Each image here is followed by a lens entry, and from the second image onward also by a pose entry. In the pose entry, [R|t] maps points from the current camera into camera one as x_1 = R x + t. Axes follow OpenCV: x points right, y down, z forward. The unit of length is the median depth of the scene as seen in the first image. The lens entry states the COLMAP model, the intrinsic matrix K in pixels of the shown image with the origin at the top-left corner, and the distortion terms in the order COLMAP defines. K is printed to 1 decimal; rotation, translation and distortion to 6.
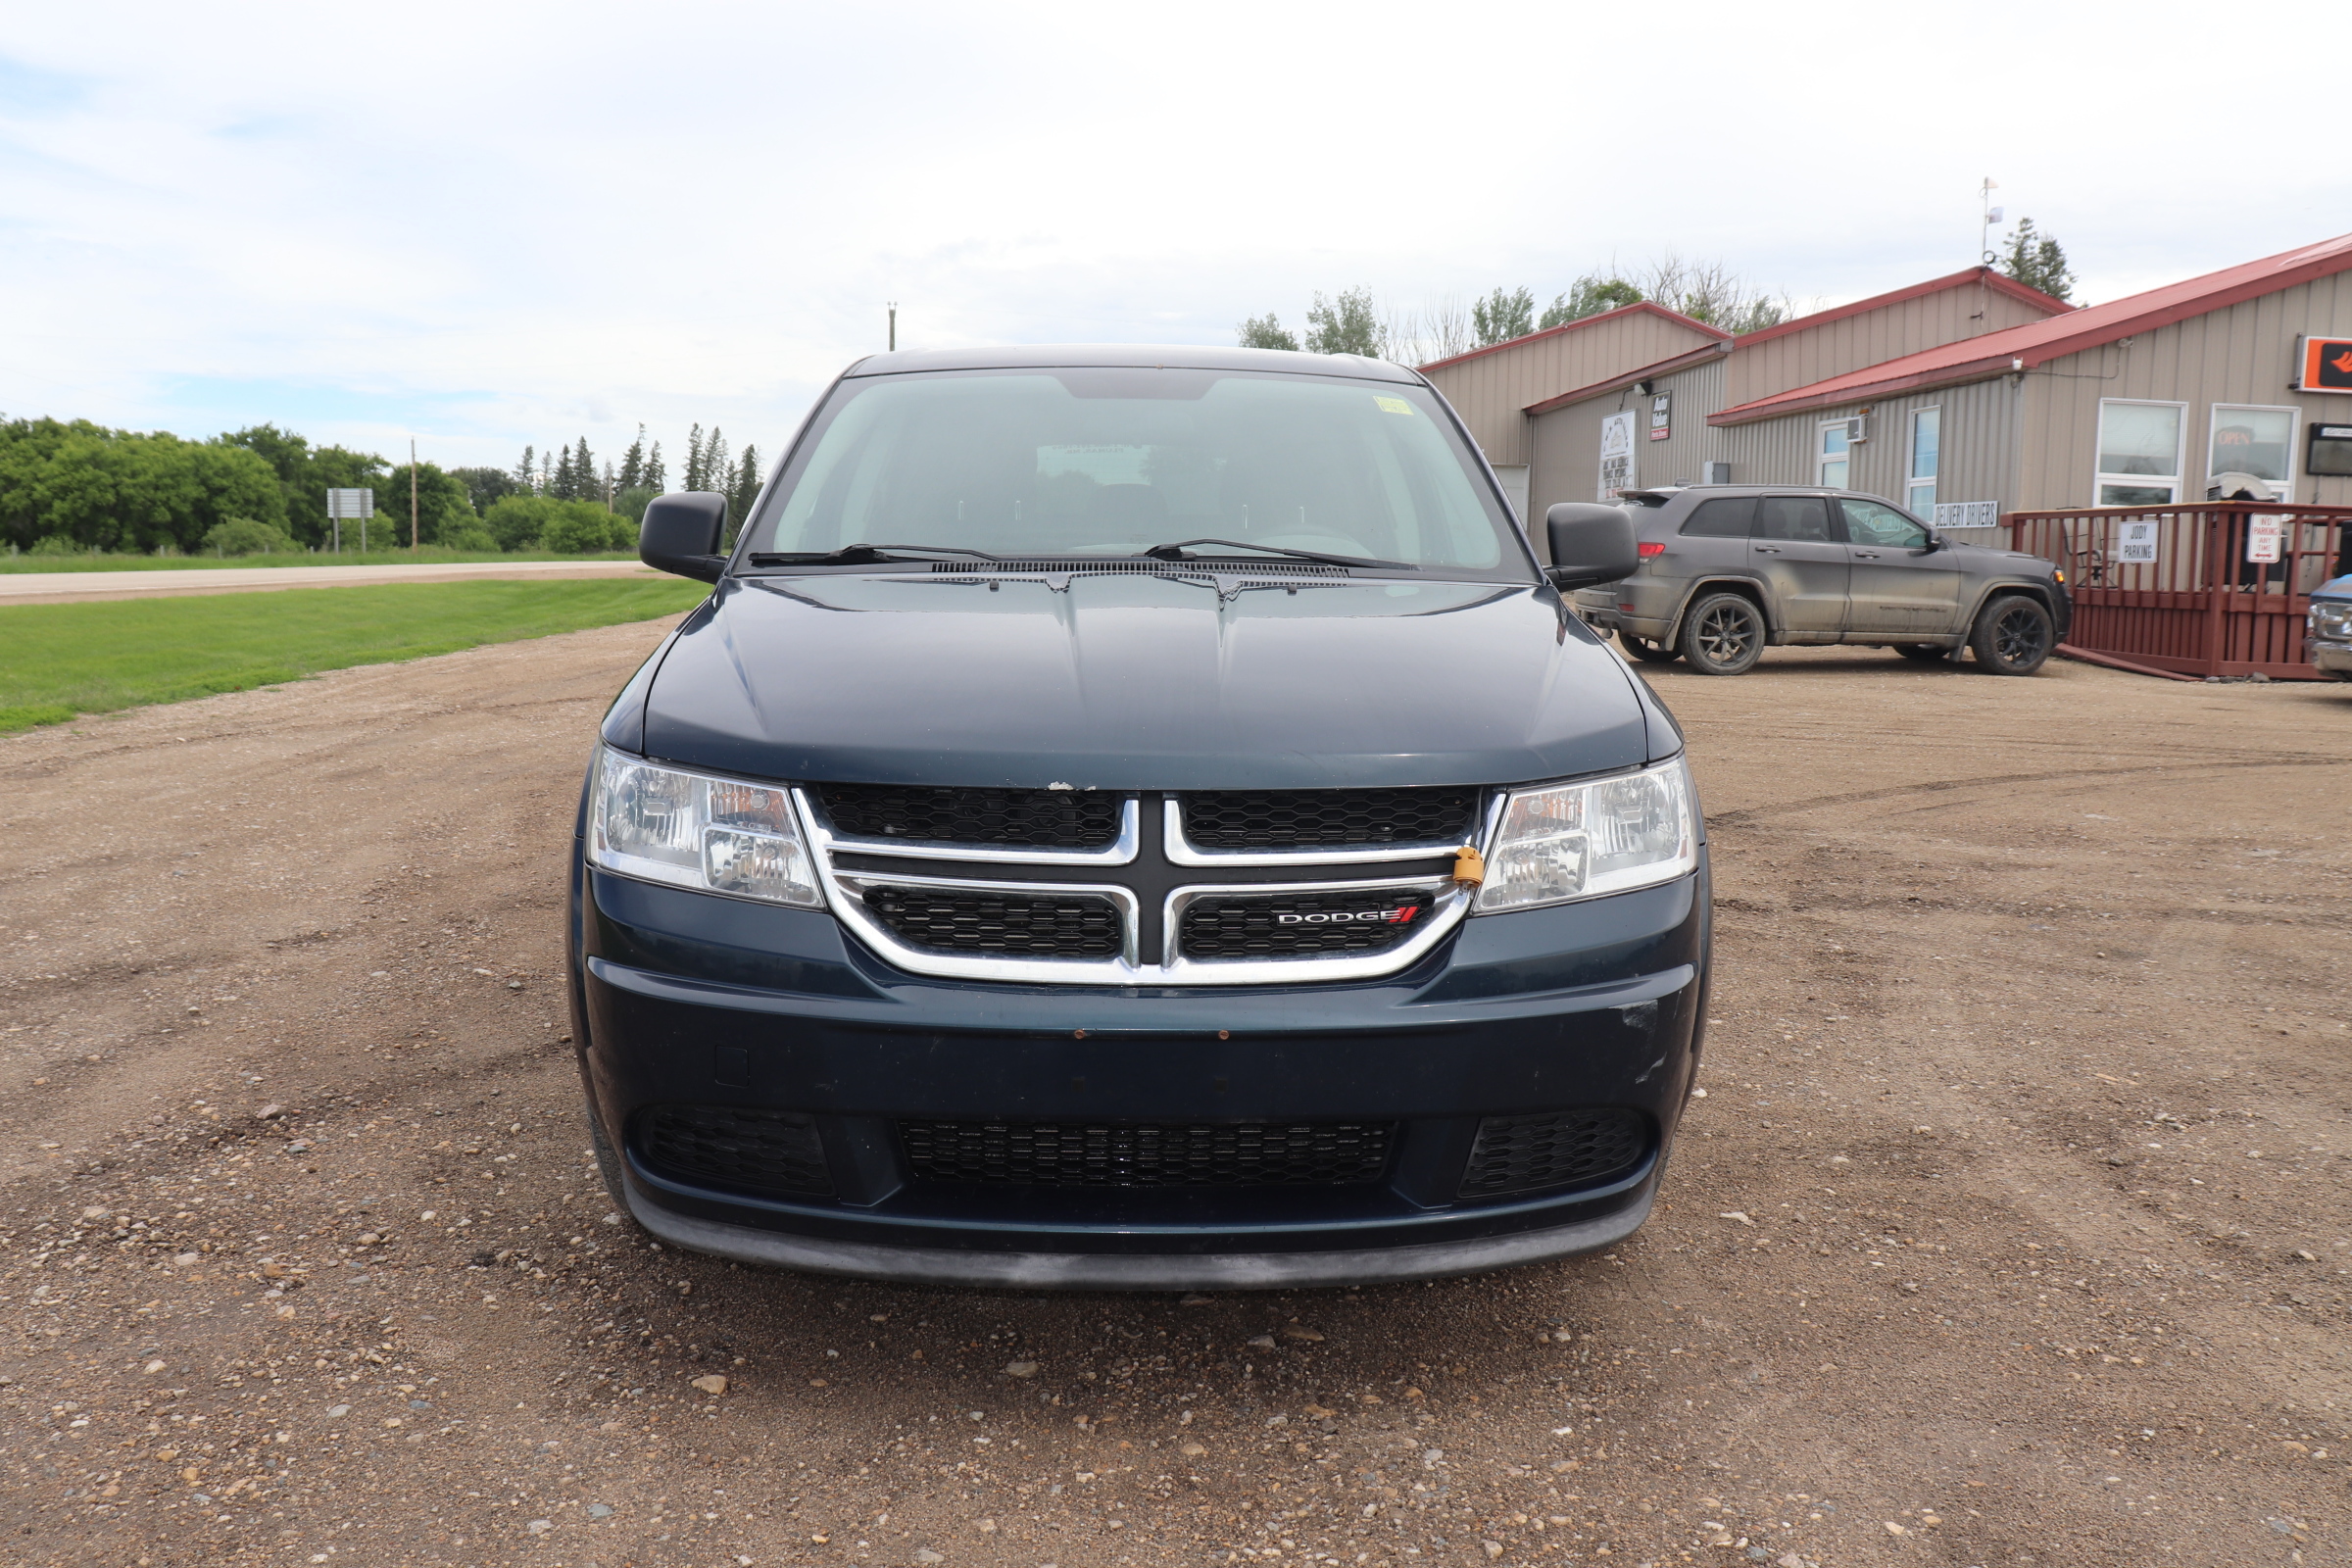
lens RADIAL K [[1926.3, 0, 1181.0], [0, 1926.3, 774.8], [0, 0, 1]] dist [-0.142868, 0.094124]
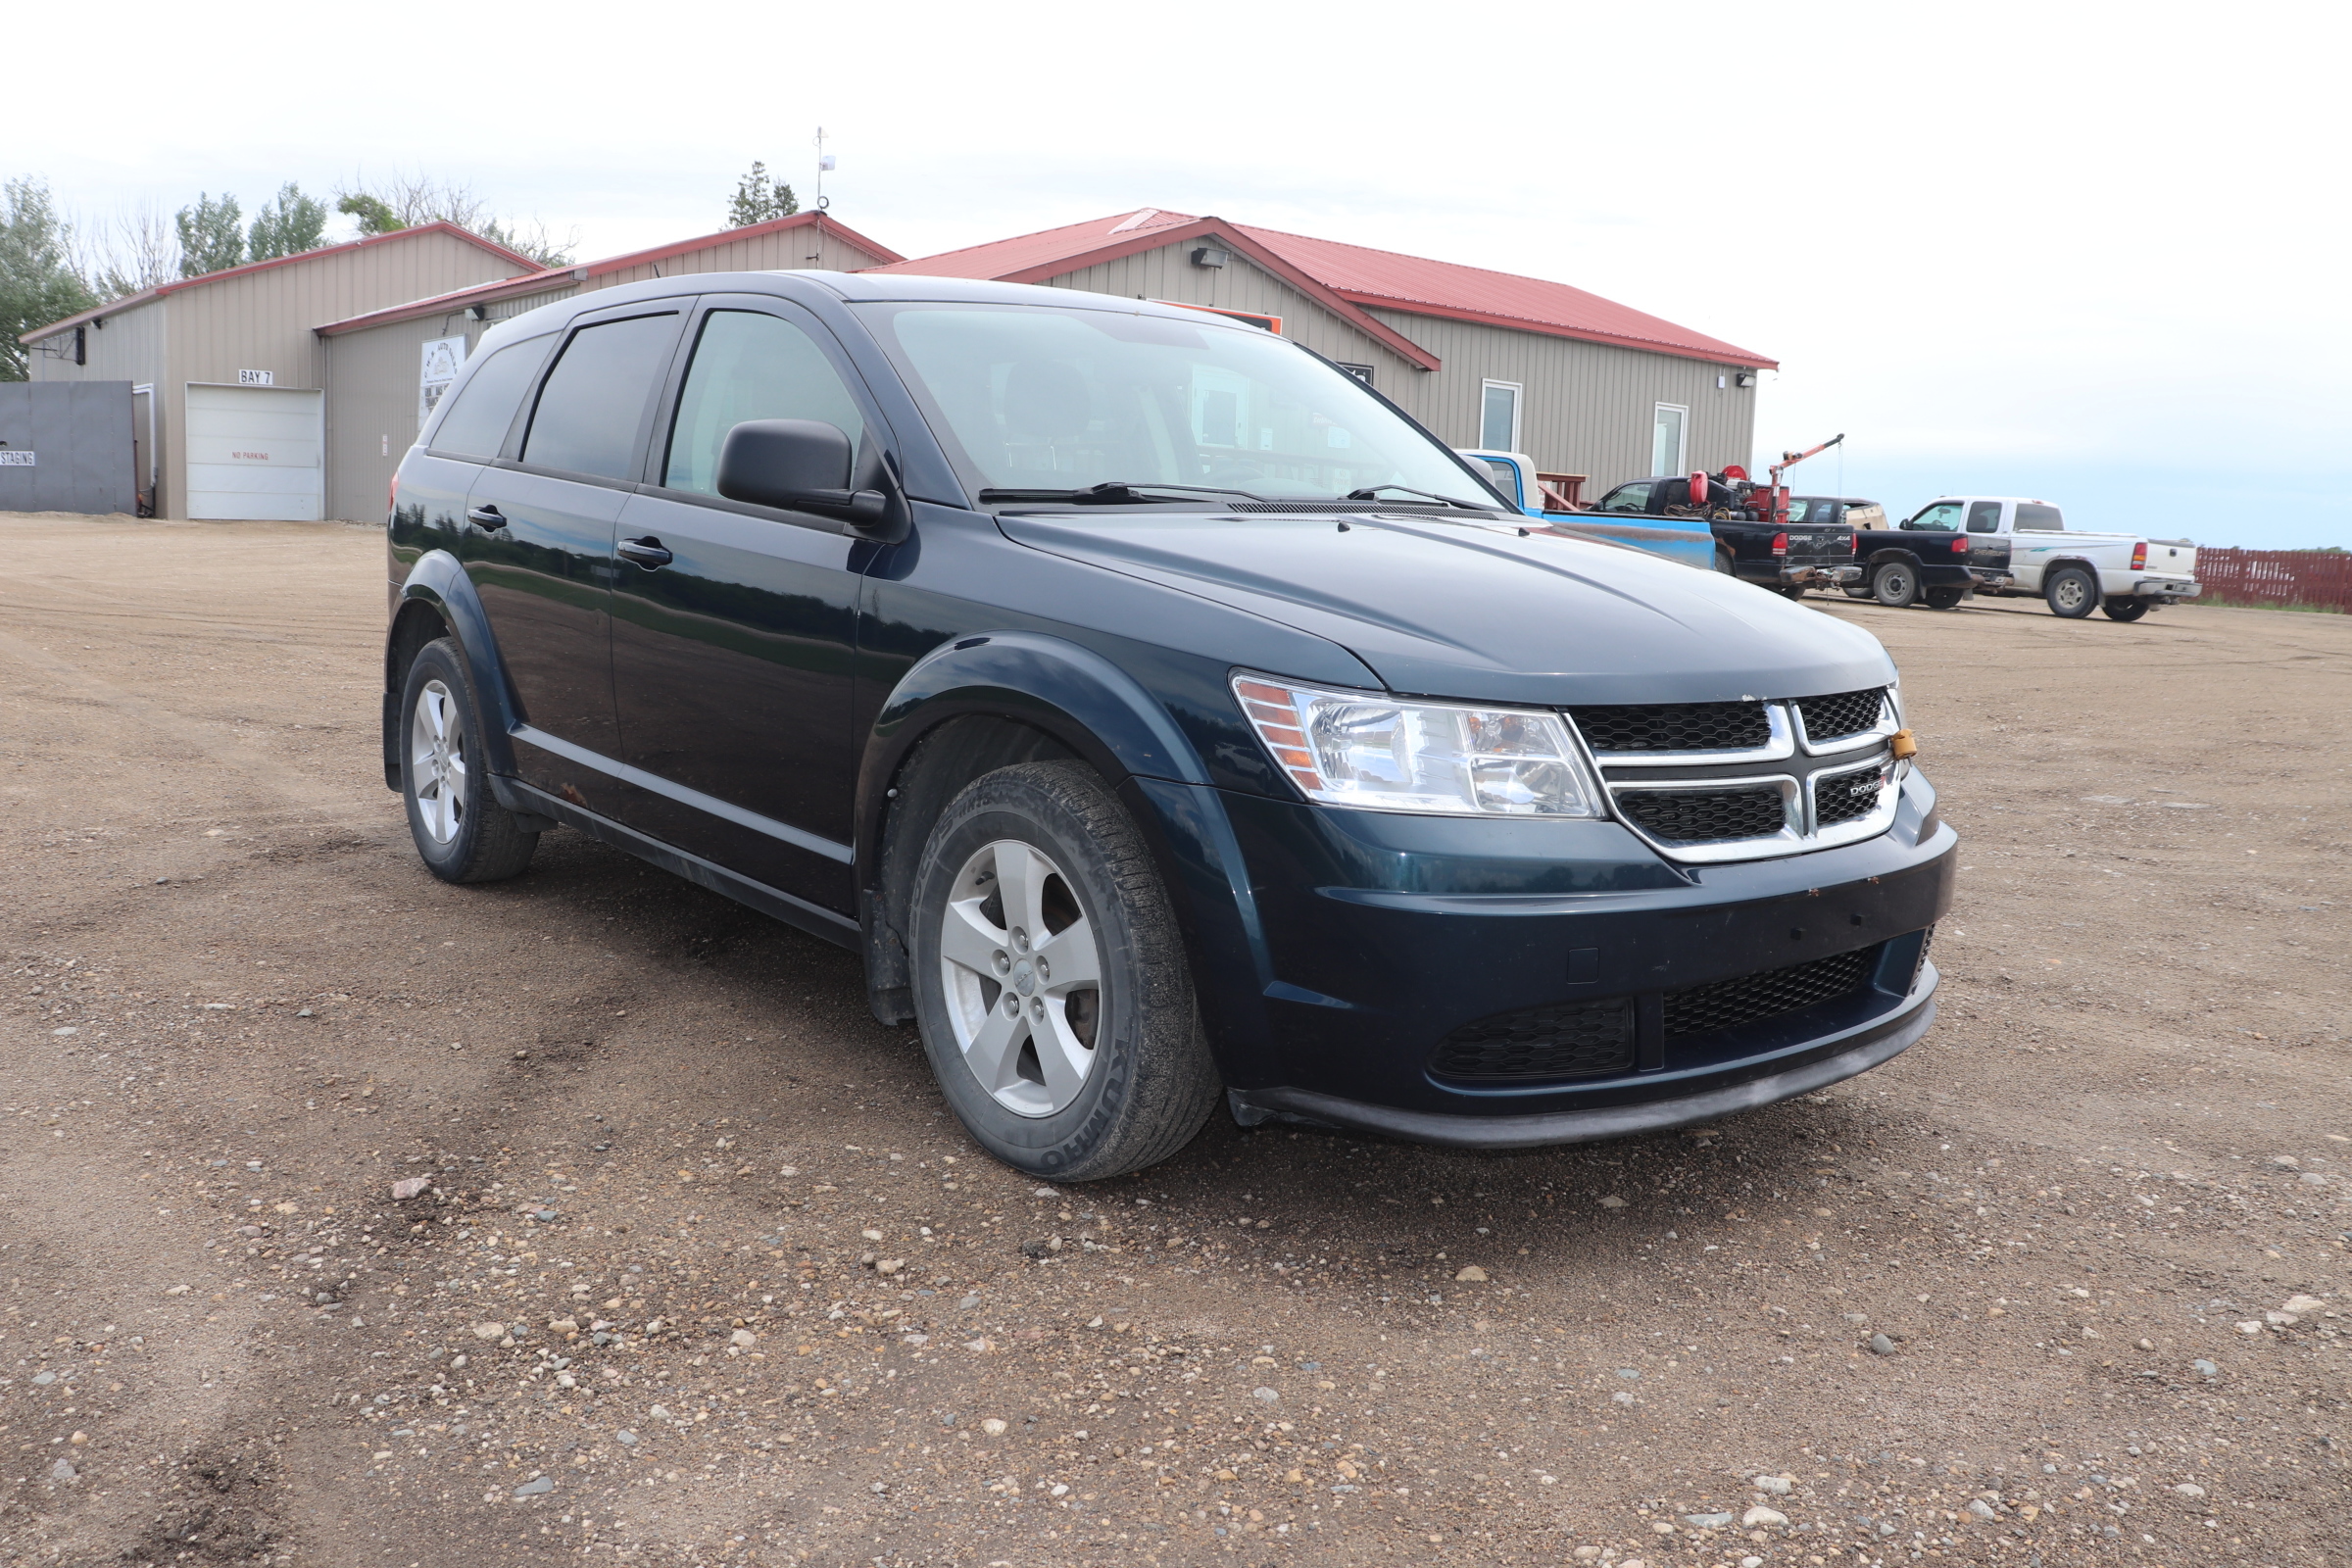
lens RADIAL K [[1926.3, 0, 1195.3], [0, 1926.3, 775.7], [0, 0, 1]] dist [-0.142868, 0.094124]
pose [[0.787249, -0.077320, 0.611769, -0.772876], [0.054283, 0.996946, 0.056149, -0.022371], [-0.614242, -0.010994, 0.789041, 0.187491]]
